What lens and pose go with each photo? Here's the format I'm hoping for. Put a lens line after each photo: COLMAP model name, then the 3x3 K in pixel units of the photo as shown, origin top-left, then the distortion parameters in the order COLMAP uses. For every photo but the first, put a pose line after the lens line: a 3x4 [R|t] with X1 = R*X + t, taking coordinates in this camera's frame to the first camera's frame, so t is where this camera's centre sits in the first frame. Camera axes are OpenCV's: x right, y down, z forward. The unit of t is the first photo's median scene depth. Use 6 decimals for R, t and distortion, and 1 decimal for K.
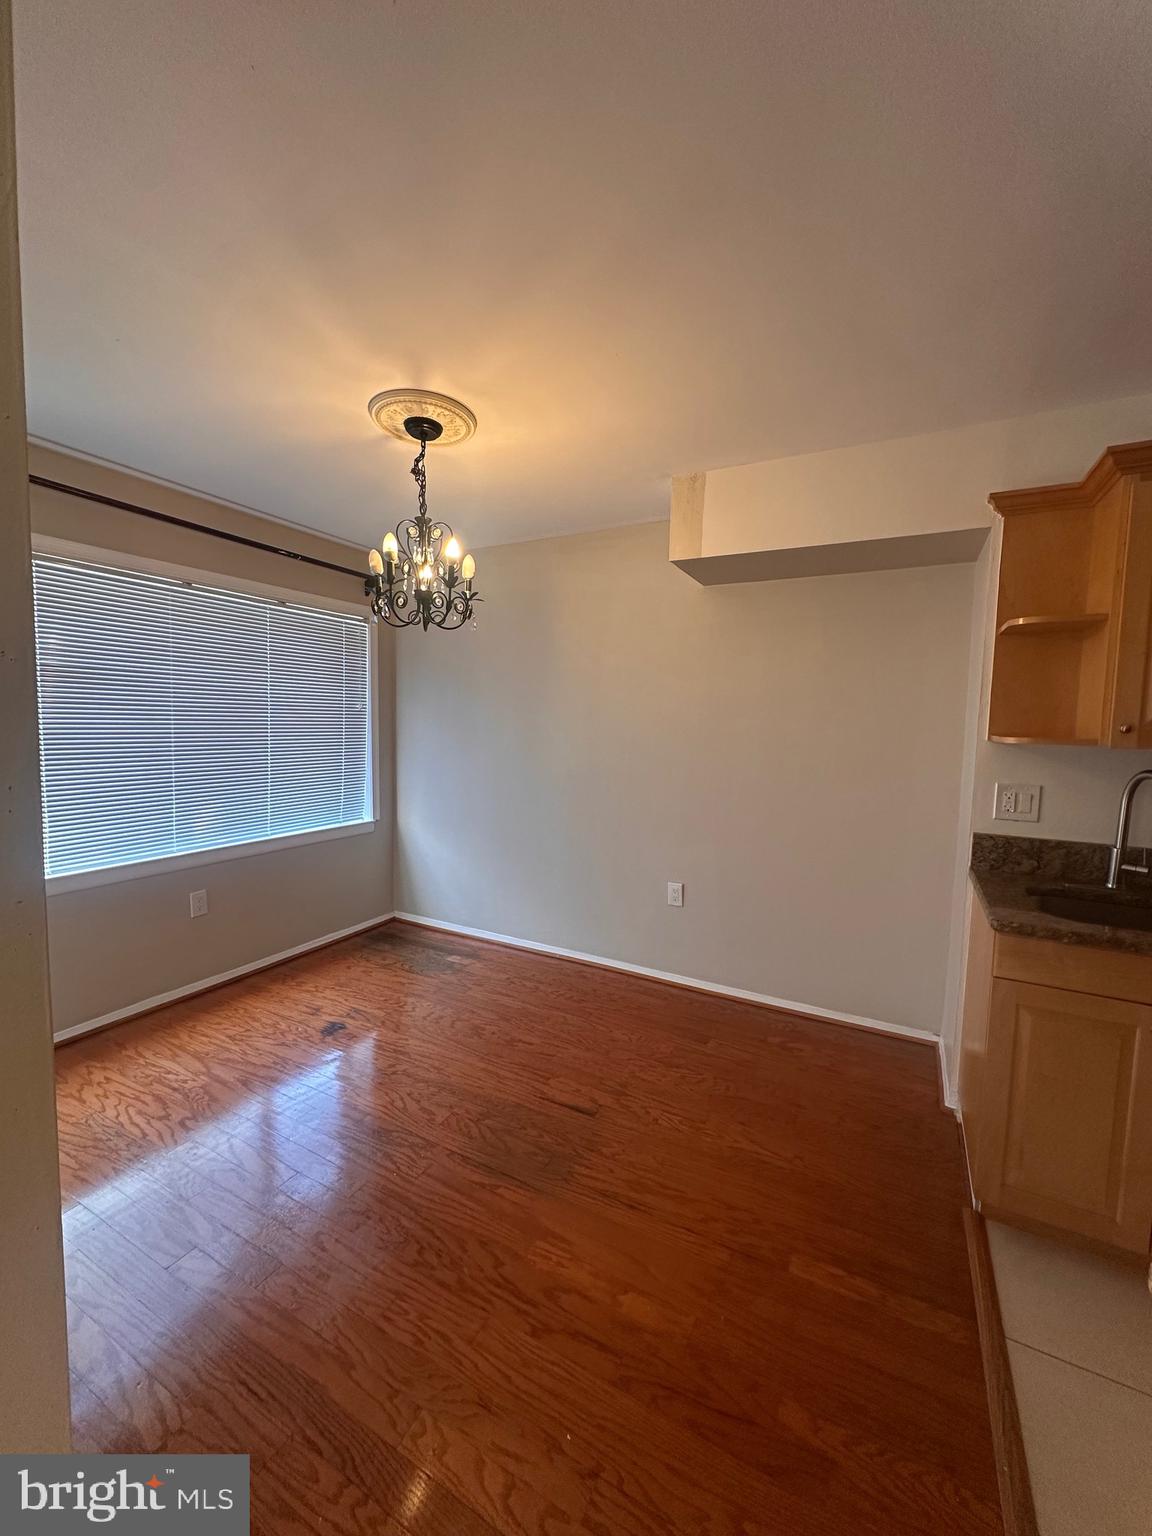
lens RADIAL K [[611.9, 0, 576.6], [0, 611.9, 765.9], [0, 0, 1]] dist [-0.003776, -0.000294]
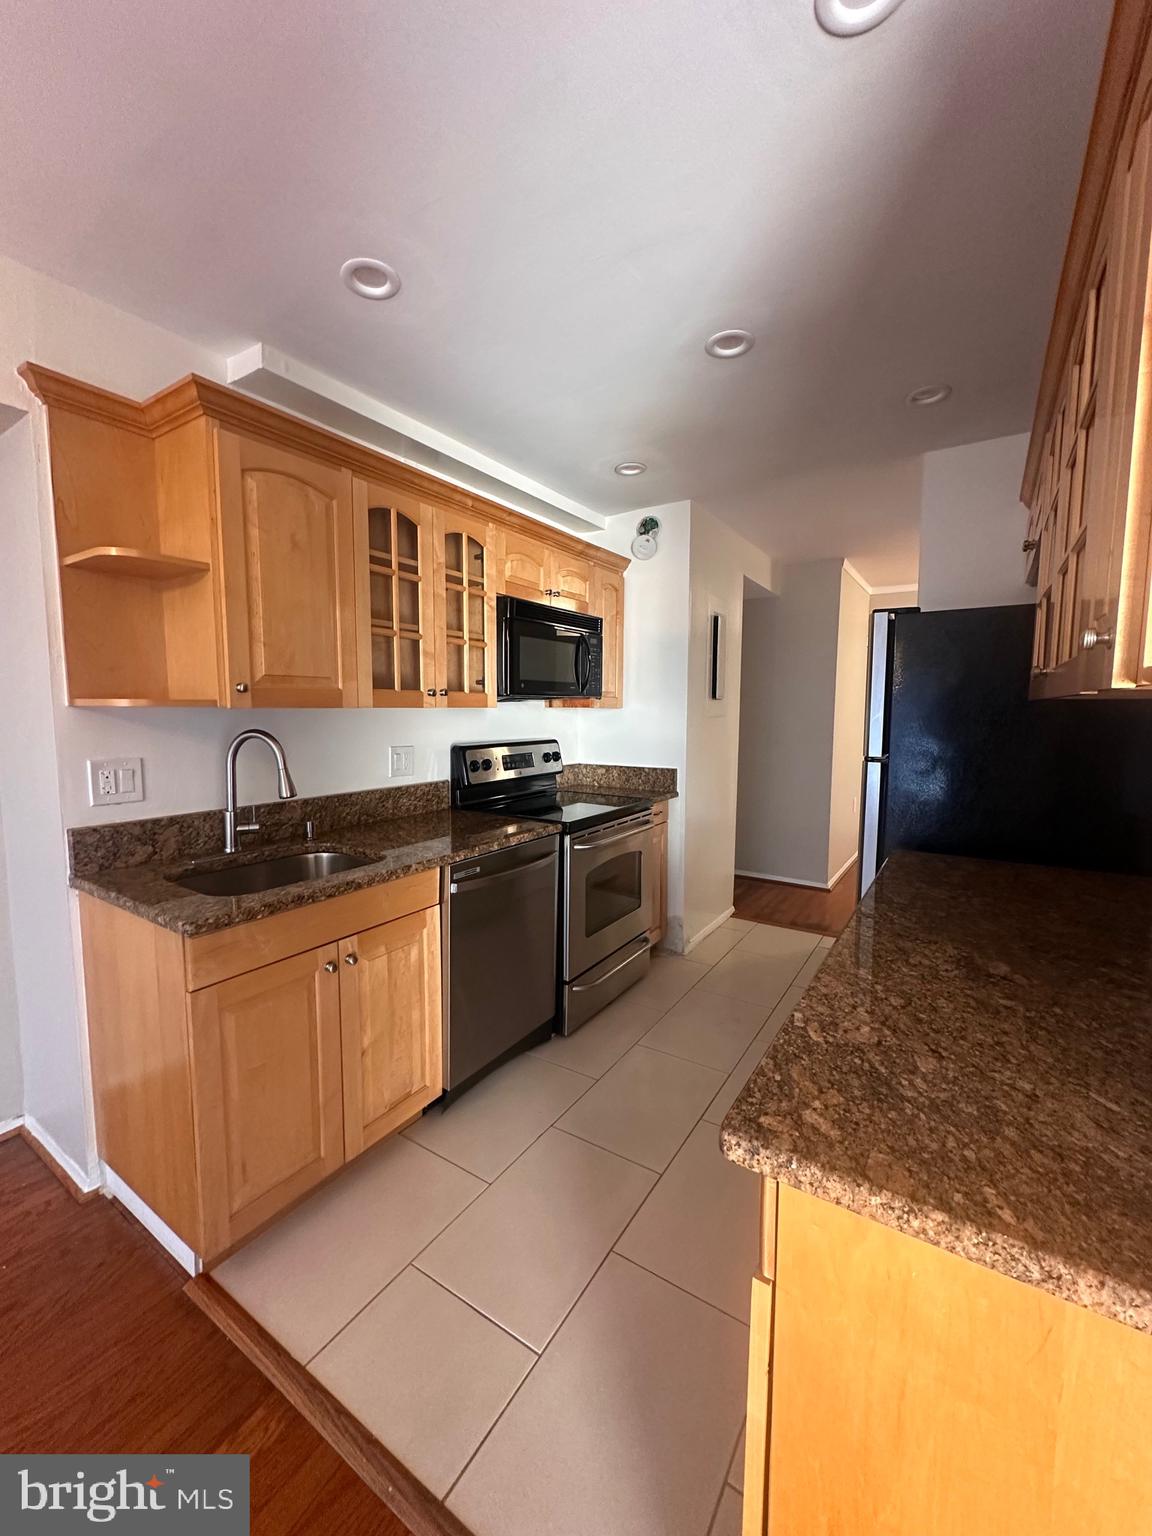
lens RADIAL K [[611.9, 0, 574.5], [0, 611.9, 766.2], [0, 0, 1]] dist [-0.003776, -0.000294]
pose [[0.093632, -0.112937, 0.989181, -0.030375], [0.080986, 0.991117, 0.105492, 0.003288], [-0.992308, 0.070233, 0.101947, 0.340171]]
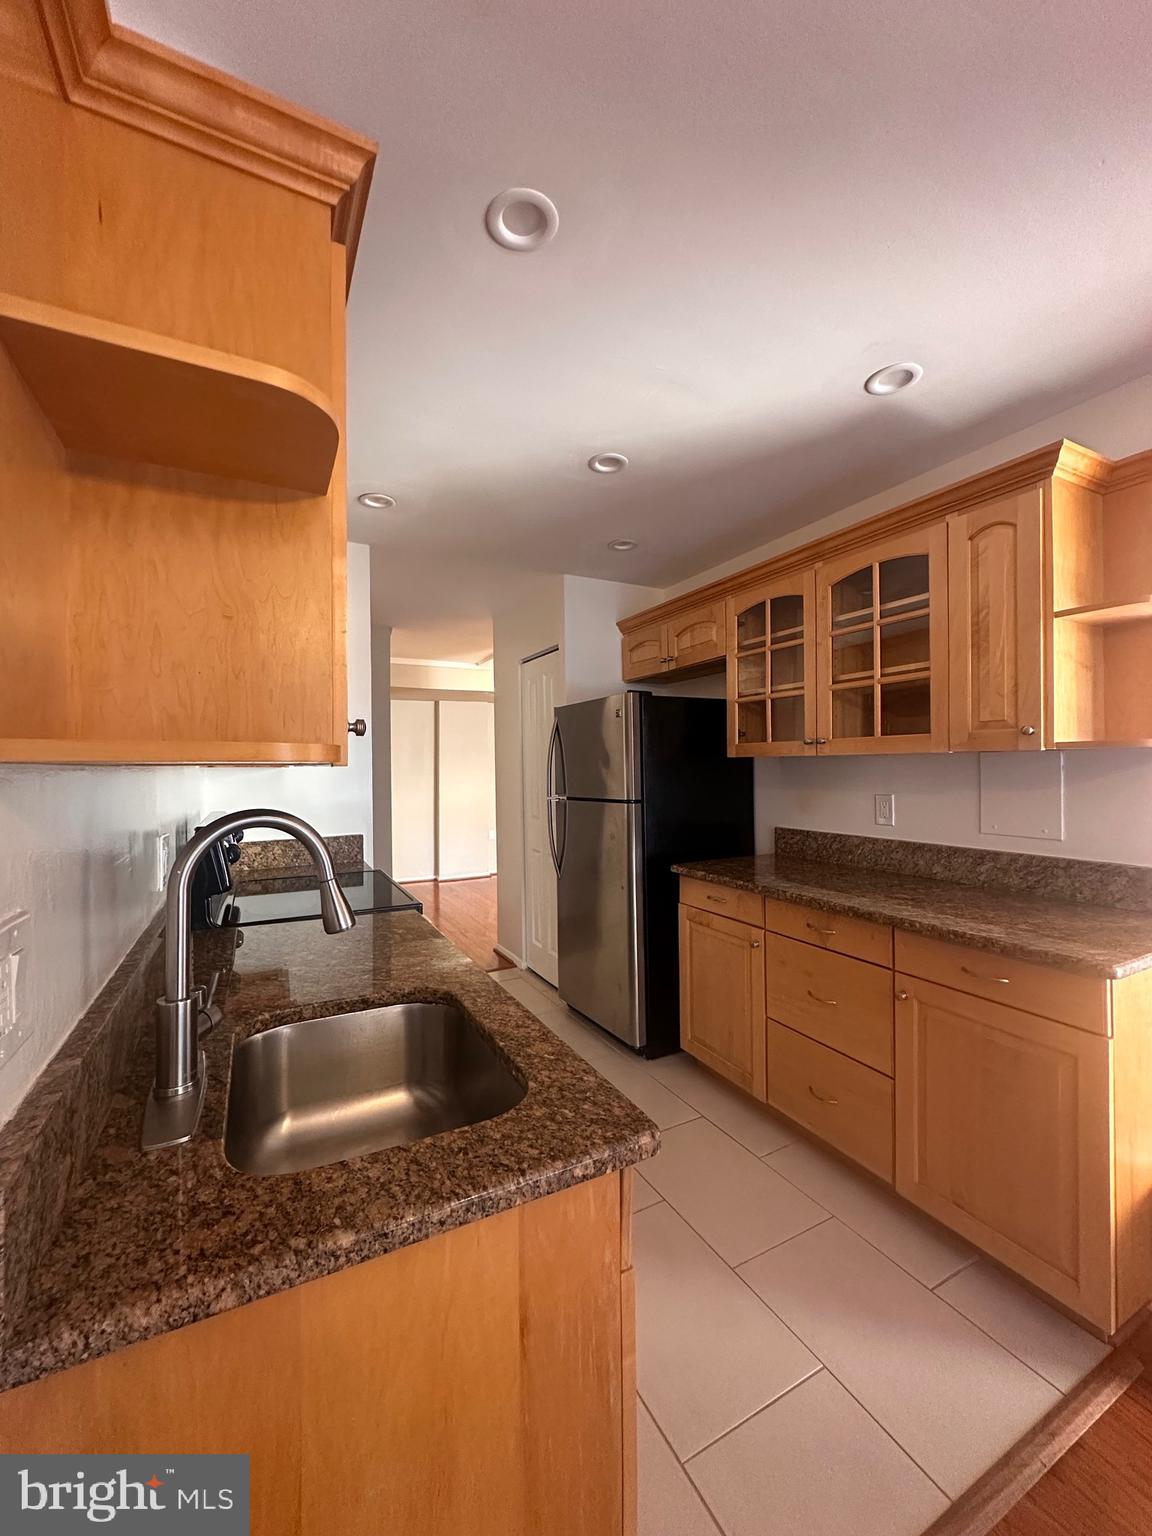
lens RADIAL K [[611.9, 0, 575.4], [0, 611.9, 765.3], [0, 0, 1]] dist [-0.003776, -0.000294]
pose [[-0.825928, -0.008674, 0.563709, 0.425664], [0.041715, 0.996201, 0.076448, -0.055040], [-0.562231, 0.086655, -0.822428, 1.224579]]
